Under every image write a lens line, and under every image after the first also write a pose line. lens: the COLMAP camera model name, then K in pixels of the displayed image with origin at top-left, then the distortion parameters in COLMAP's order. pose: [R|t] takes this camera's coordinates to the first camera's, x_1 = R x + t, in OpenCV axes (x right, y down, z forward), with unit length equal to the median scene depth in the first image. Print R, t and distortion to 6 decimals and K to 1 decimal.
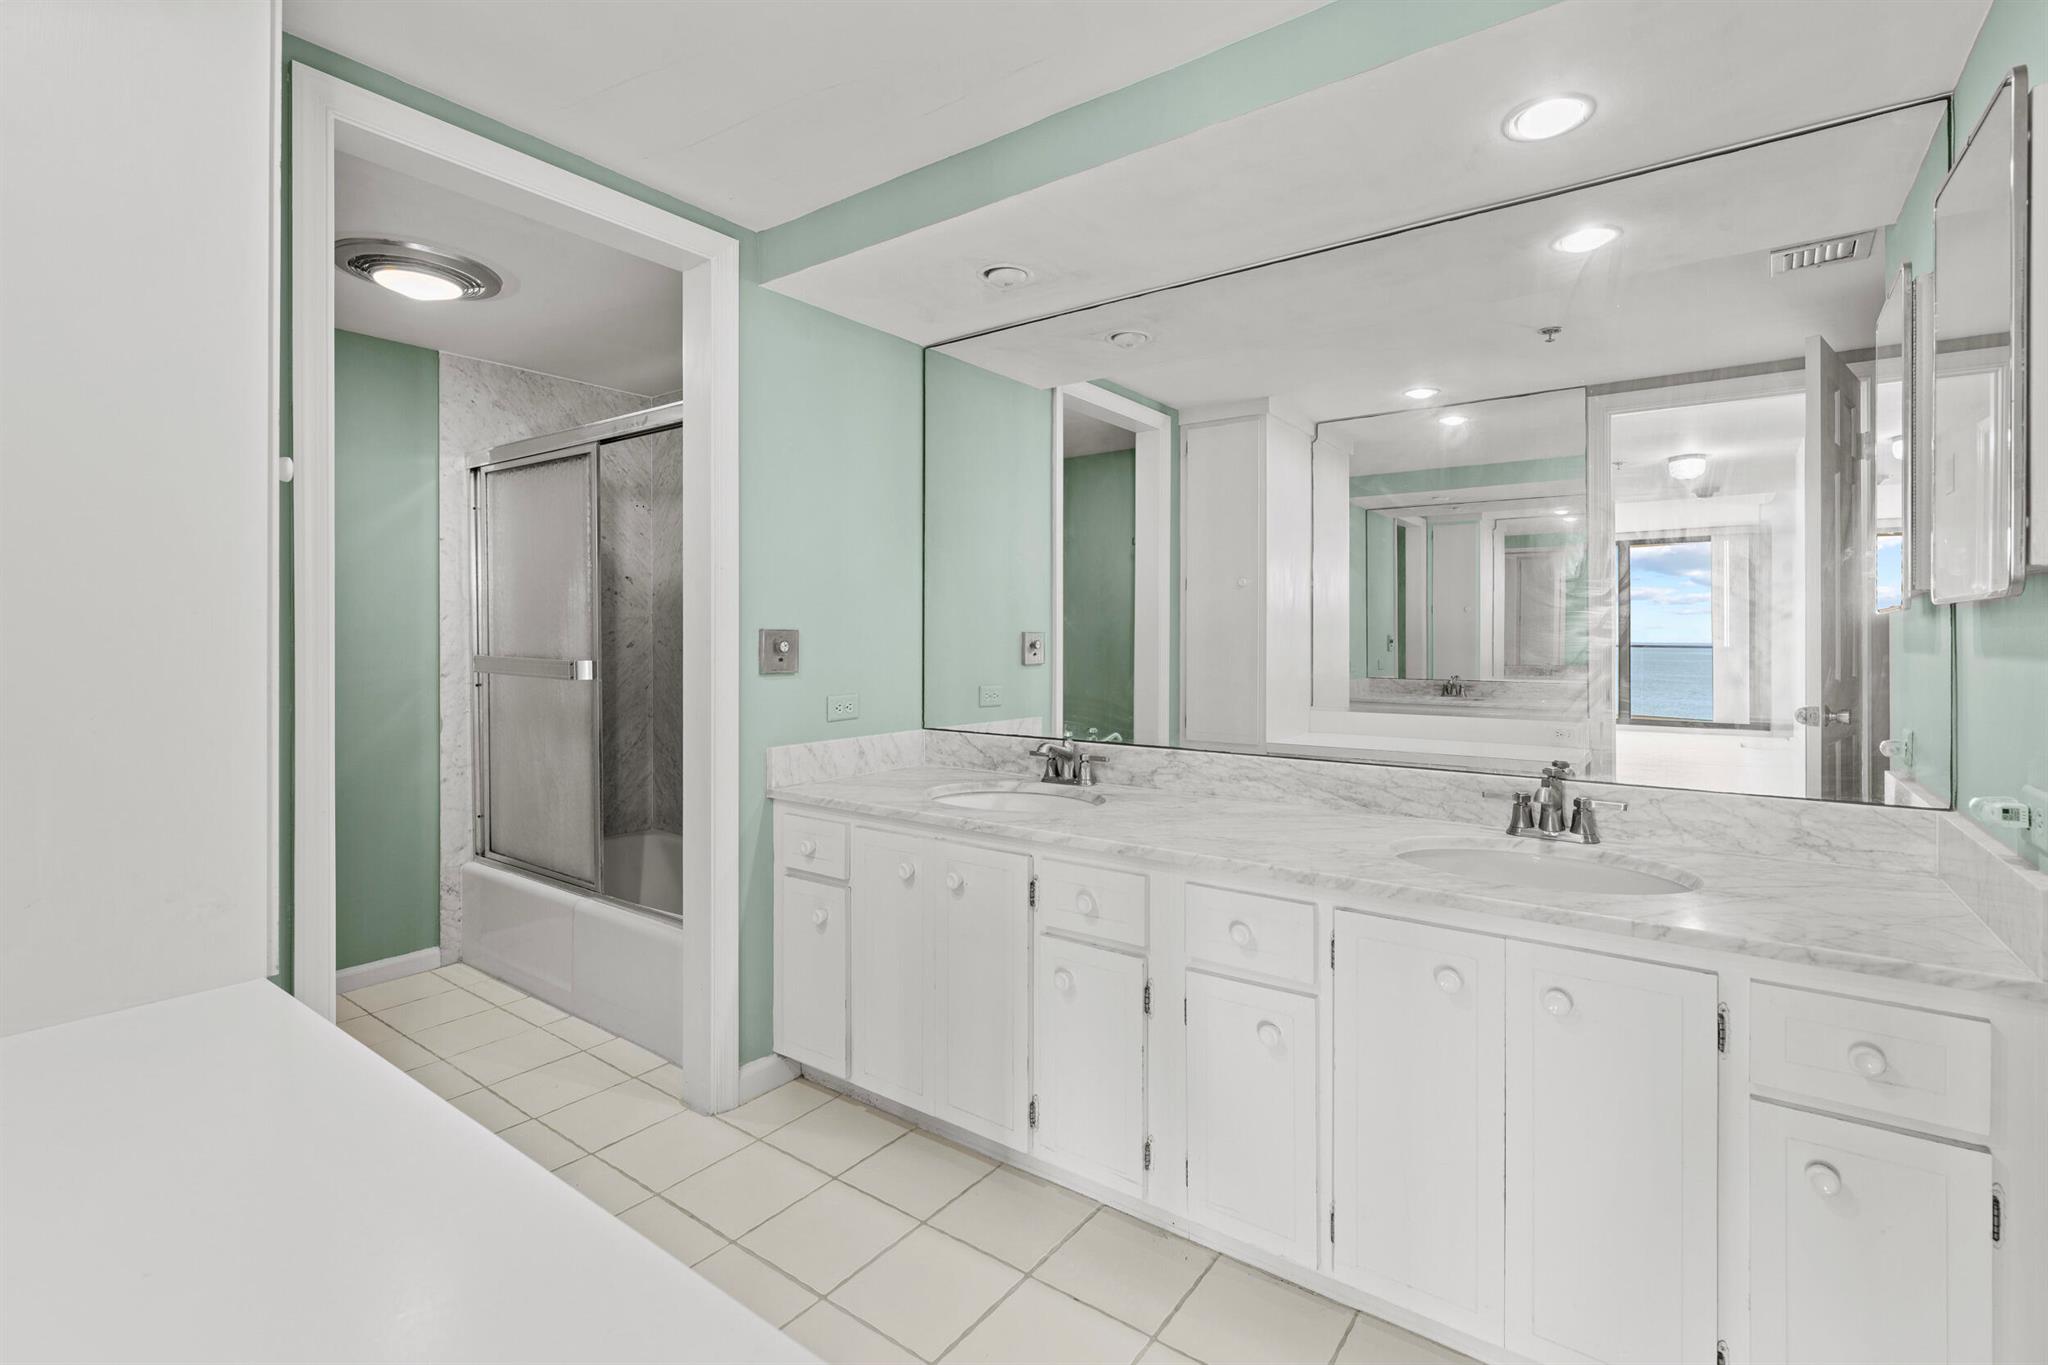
lens RADIAL K [[933.4, 0, 1018.8], [0, 933.4, 641.5], [0, 0, 1]] dist [0.000443, 0.000520]
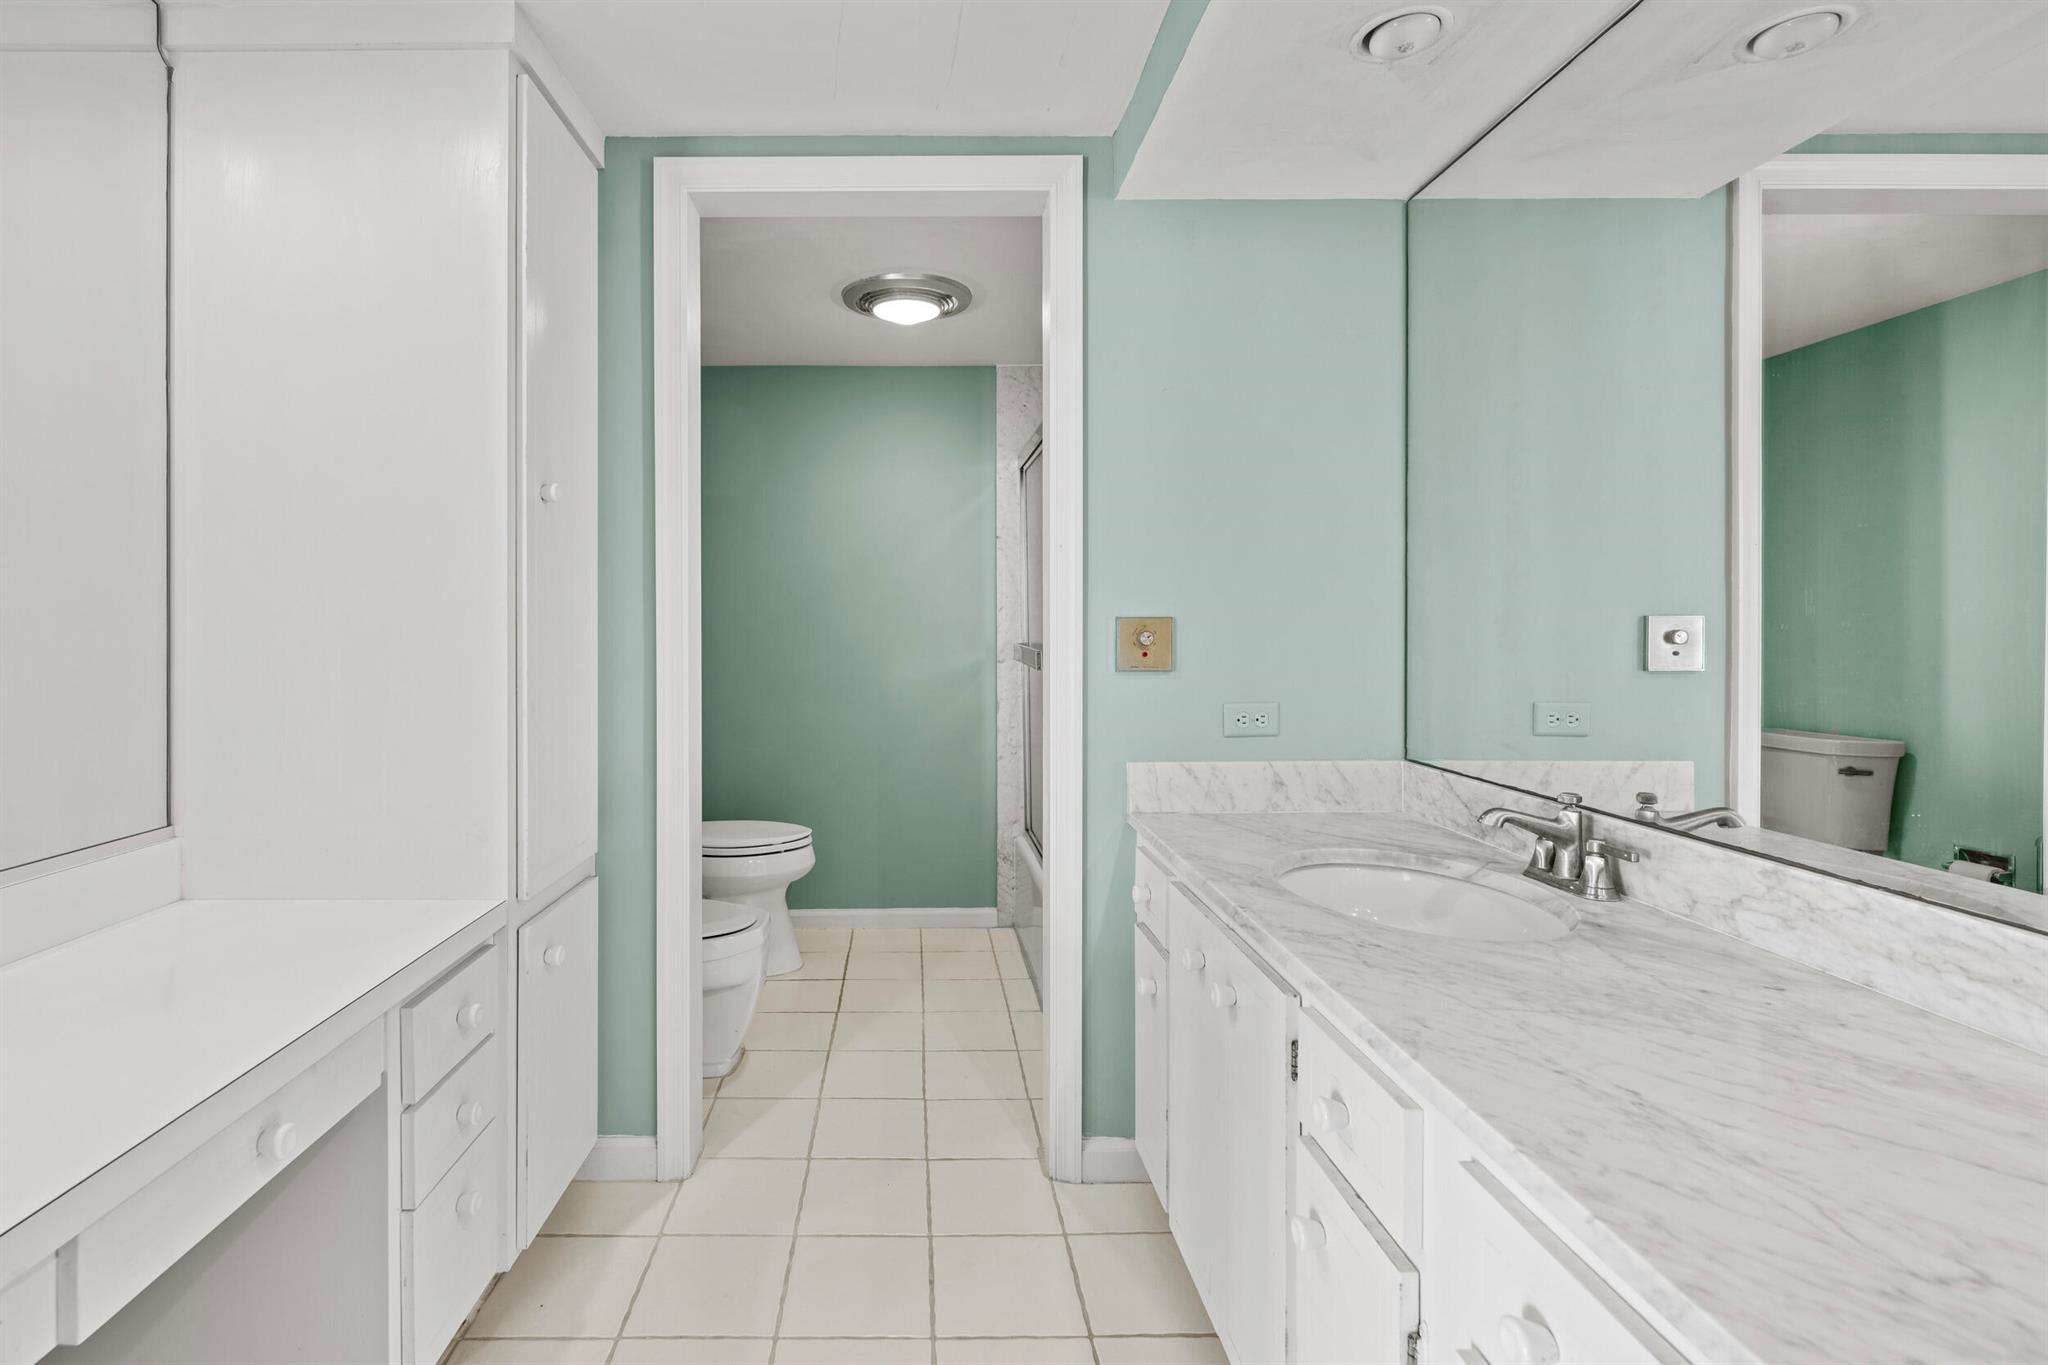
lens RADIAL K [[933.4, 0, 999.6], [0, 933.4, 632.3], [0, 0, 1]] dist [0.000443, 0.000520]
pose [[0.602975, 0.003380, -0.797753, 0.294662], [-0.000777, 0.999993, 0.003650, -0.002421], [0.797760, -0.001581, 0.602973, 0.390846]]
